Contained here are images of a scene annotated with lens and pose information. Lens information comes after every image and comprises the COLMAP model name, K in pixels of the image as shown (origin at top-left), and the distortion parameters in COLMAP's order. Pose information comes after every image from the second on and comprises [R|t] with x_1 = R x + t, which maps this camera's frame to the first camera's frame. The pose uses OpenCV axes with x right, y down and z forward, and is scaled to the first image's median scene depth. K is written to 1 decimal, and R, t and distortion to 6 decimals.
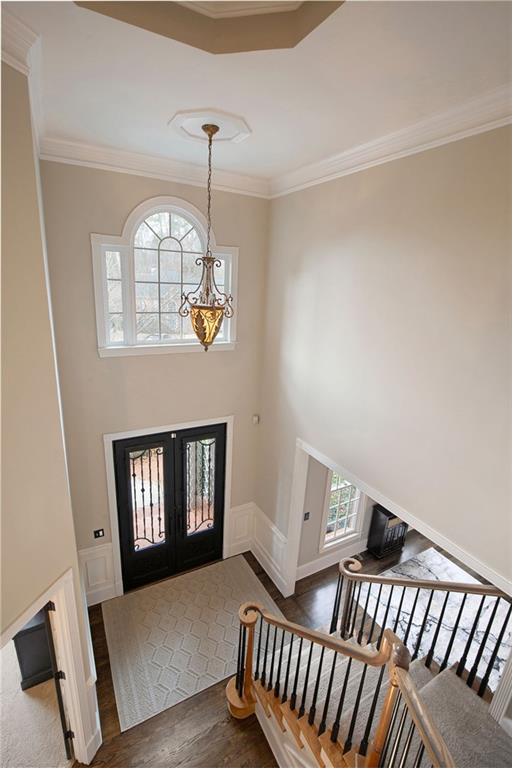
lens RADIAL K [[353.4, 0, 256.0], [0, 353.4, 384.0], [0, 0, 1]] dist [0.002215, 0.000449]
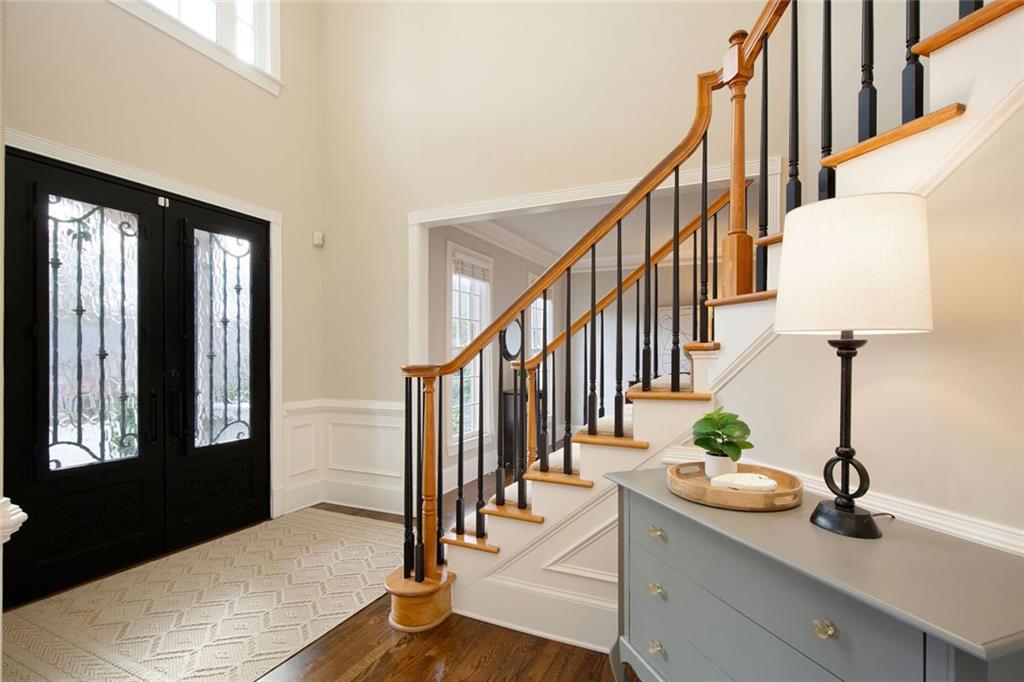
lens RADIAL K [[471.1, 0, 517.9], [0, 471.1, 340.9], [0, 0, 1]] dist [0.002215, 0.000449]
pose [[0.817759, -0.052548, 0.573157, -0.197291], [0.212821, 0.952853, -0.216285, 0.528340], [-0.534769, 0.298848, 0.790387, 0.247815]]
